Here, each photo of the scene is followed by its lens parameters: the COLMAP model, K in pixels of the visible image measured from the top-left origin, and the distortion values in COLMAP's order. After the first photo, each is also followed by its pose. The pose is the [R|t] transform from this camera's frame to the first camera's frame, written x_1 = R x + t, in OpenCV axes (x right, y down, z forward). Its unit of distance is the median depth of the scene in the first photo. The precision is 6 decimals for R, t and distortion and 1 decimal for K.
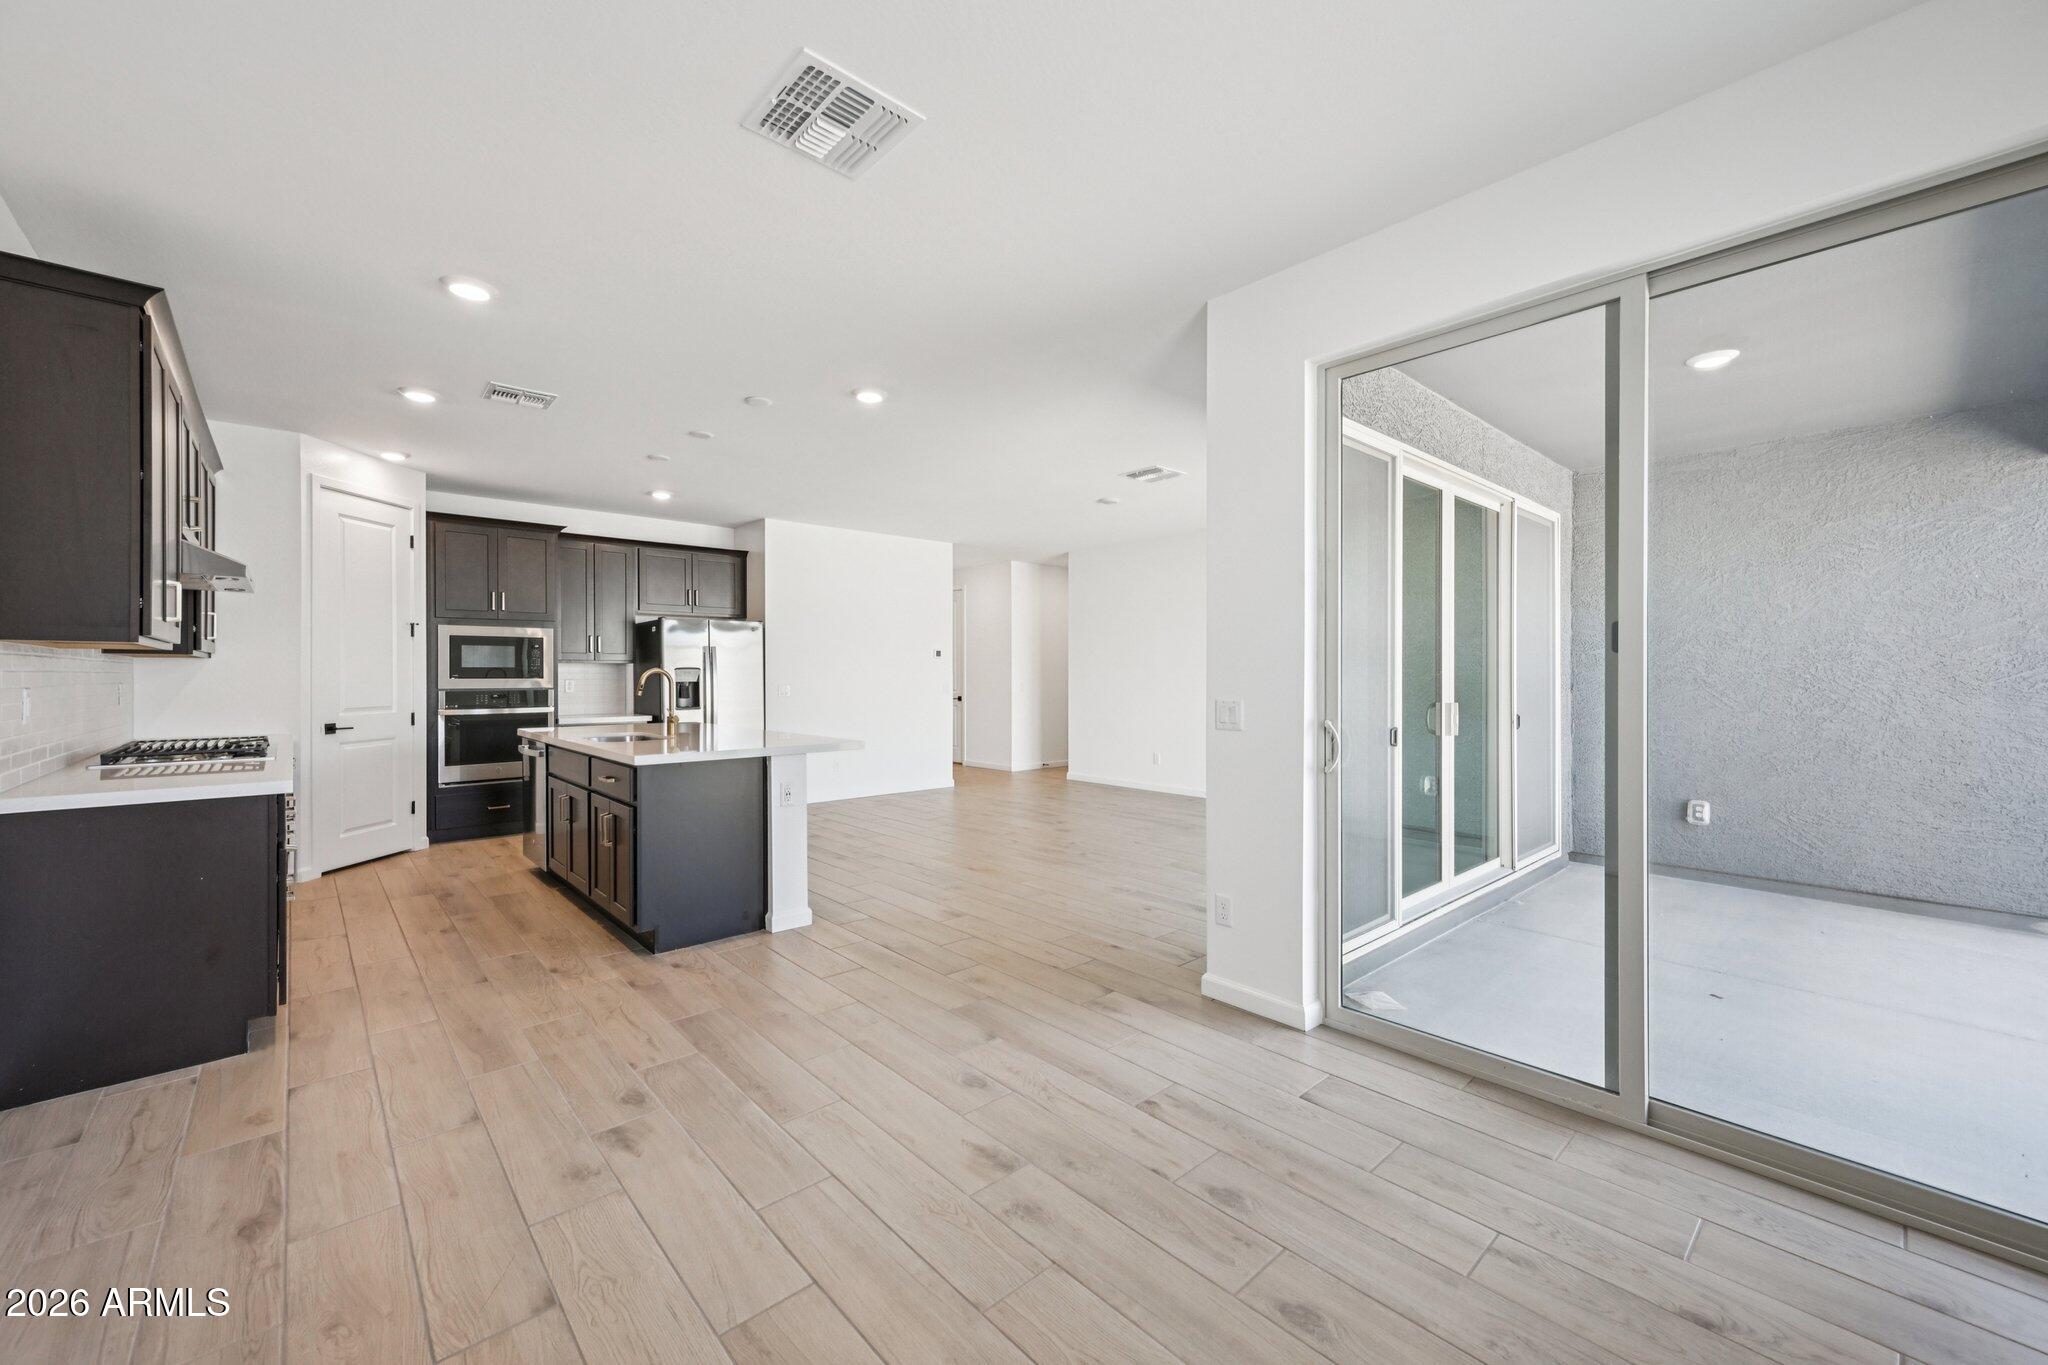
lens RADIAL K [[809.3, 0, 1019.4], [0, 809.3, 673.9], [0, 0, 1]] dist [0.008865, 0.000094]
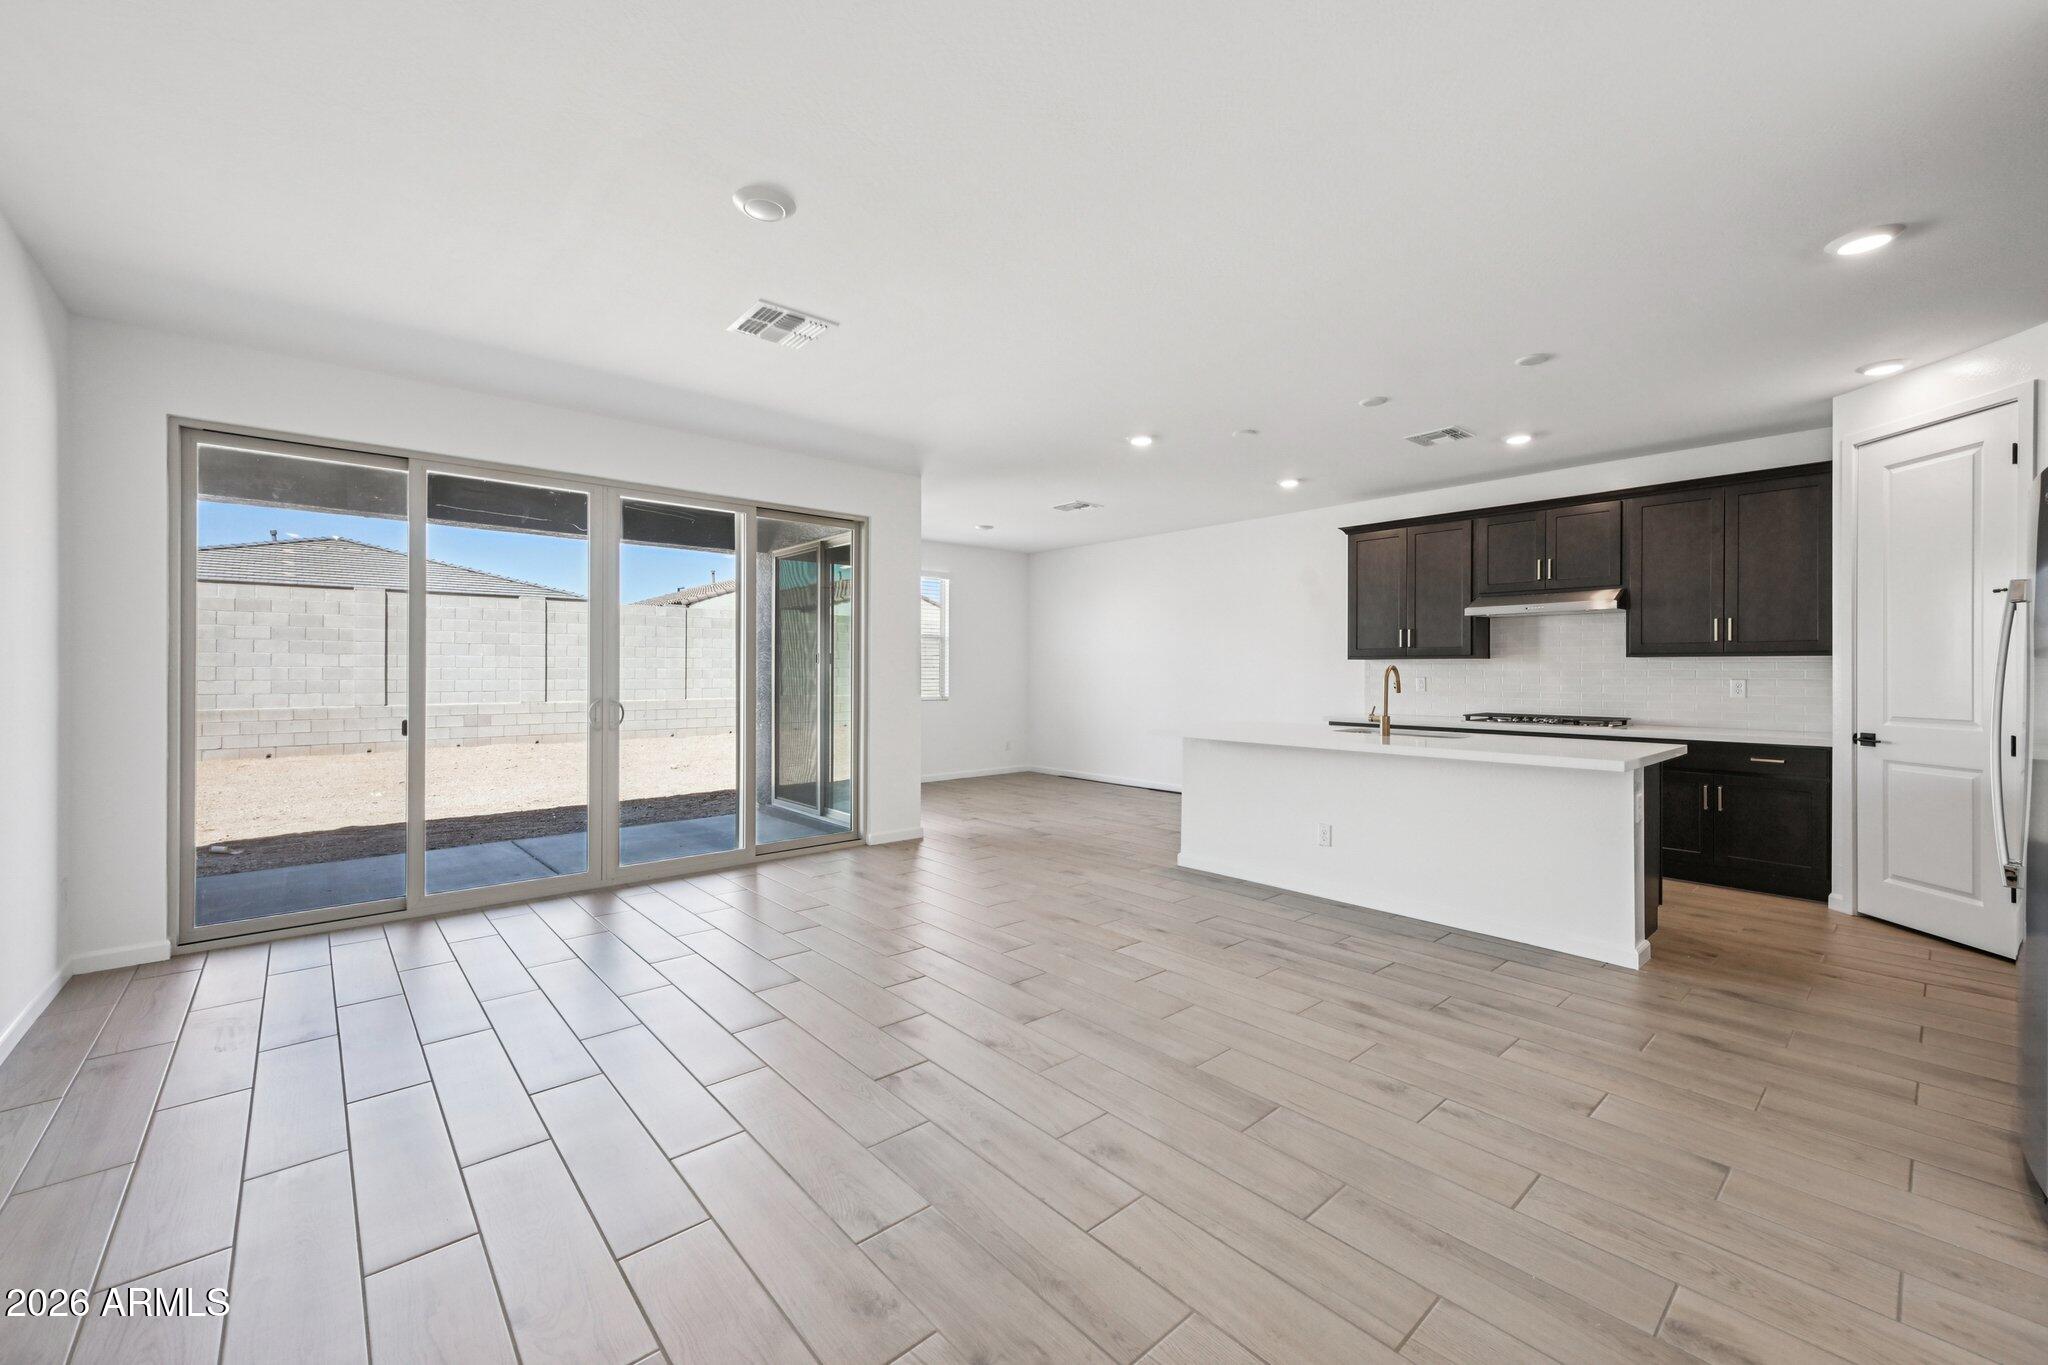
lens RADIAL K [[809.3, 0, 1019.4], [0, 809.3, 673.9], [0, 0, 1]] dist [0.008865, 0.000094]
pose [[-0.999949, -0.000648, 0.010031, -0.011346], [-0.000616, 0.999995, 0.003137, 0.000084], [-0.010033, 0.003130, -0.999945, 1.564074]]
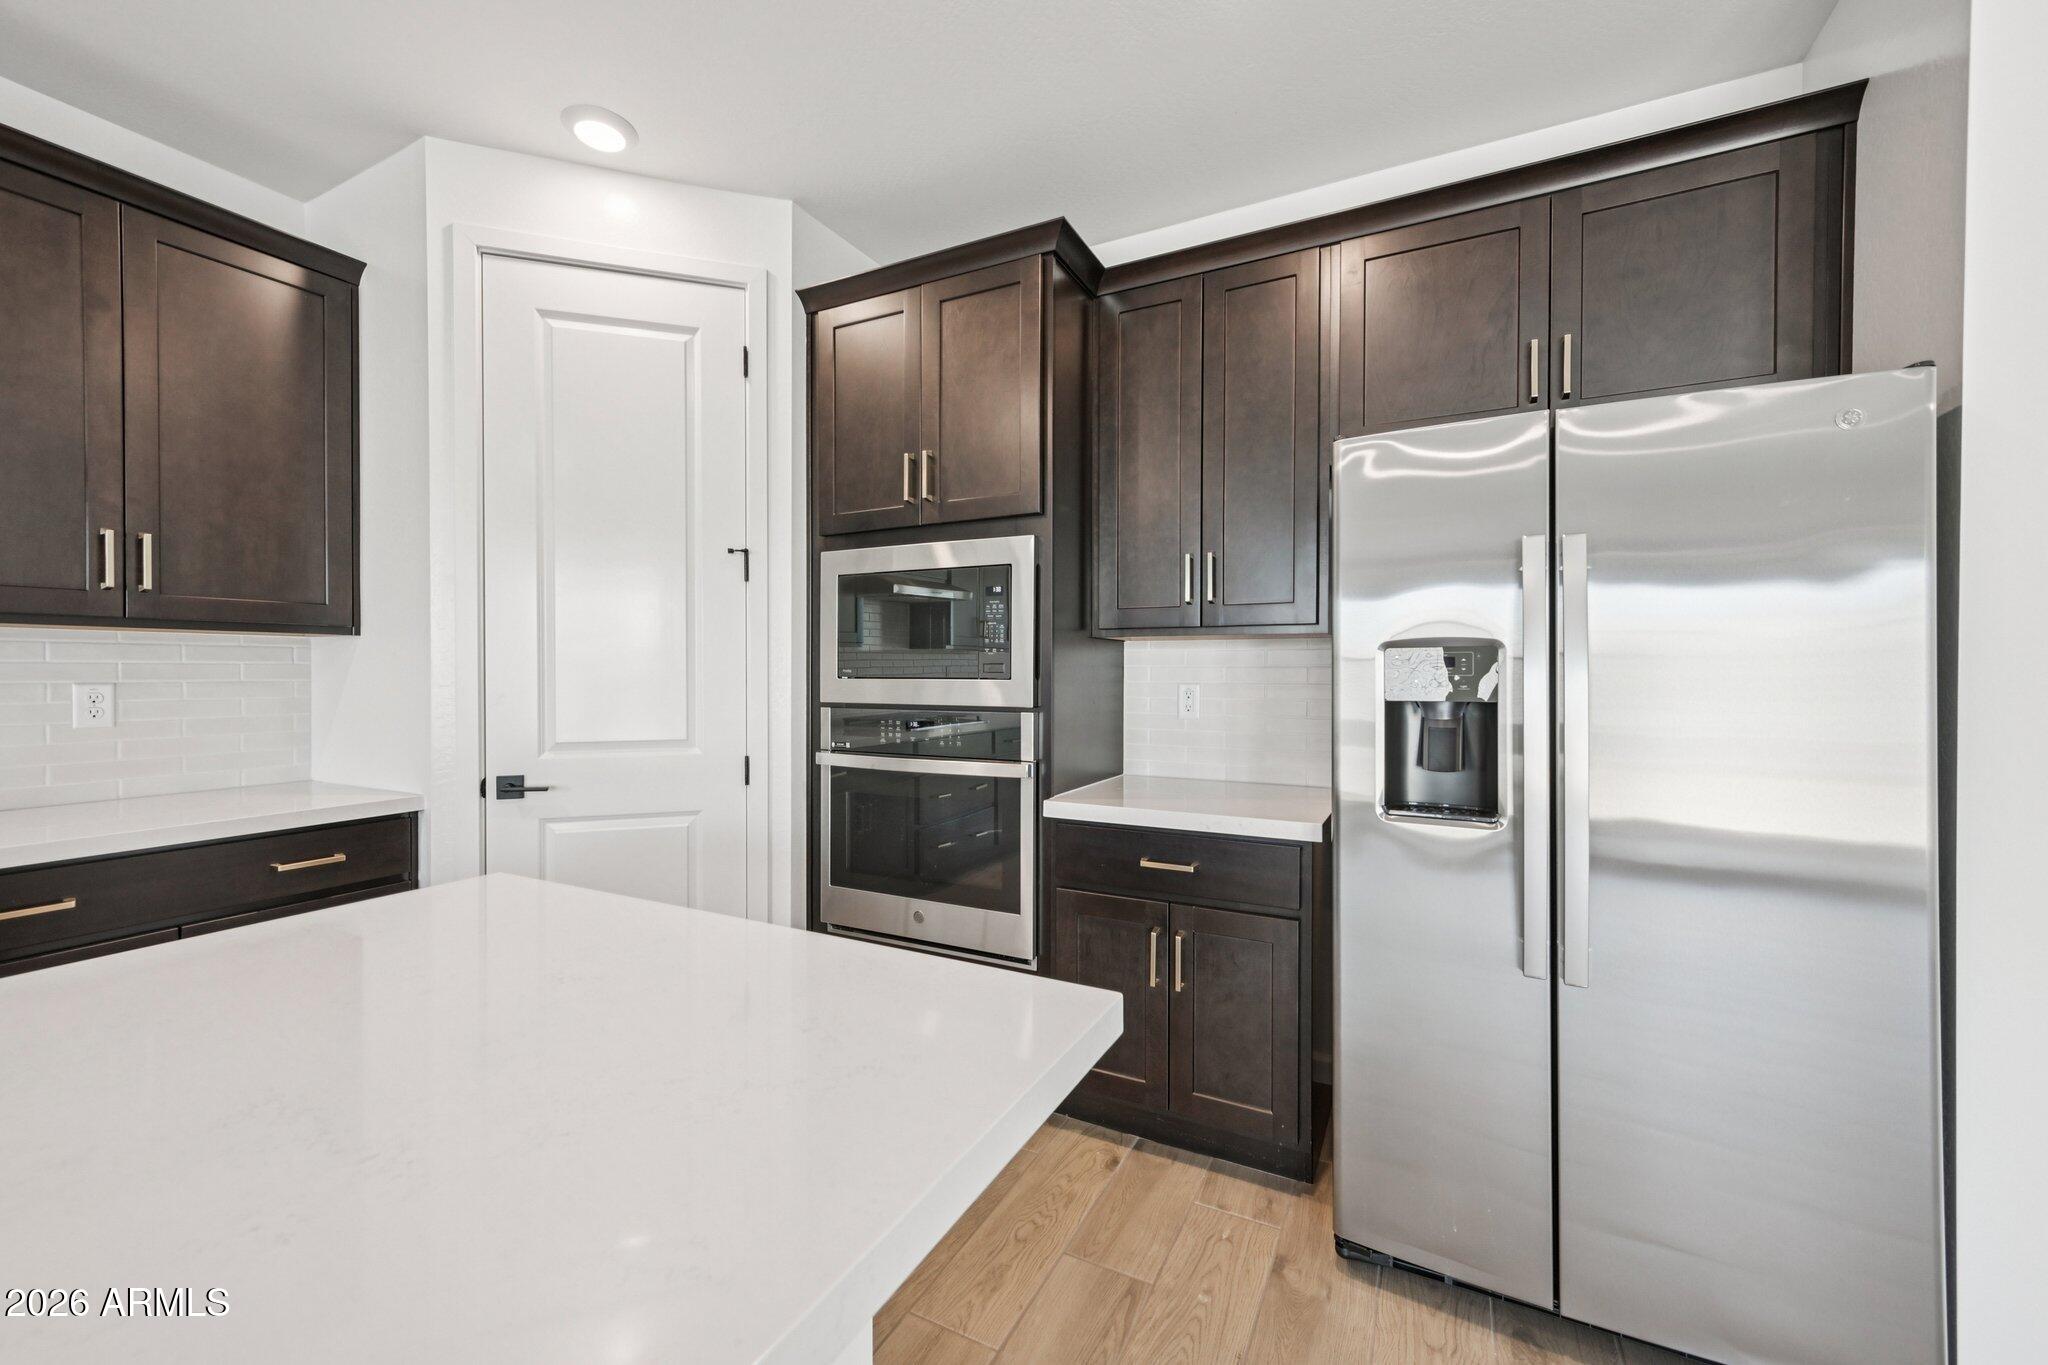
lens RADIAL K [[817.1, 0, 1015.5], [0, 817.1, 677.8], [0, 0, 1]] dist [0.008293, 0.000085]
pose [[0.349621, 0.009618, -0.936842, -0.276800], [-0.002044, 0.999953, 0.009502, 0.001286], [0.936889, -0.001407, 0.349624, 0.949251]]
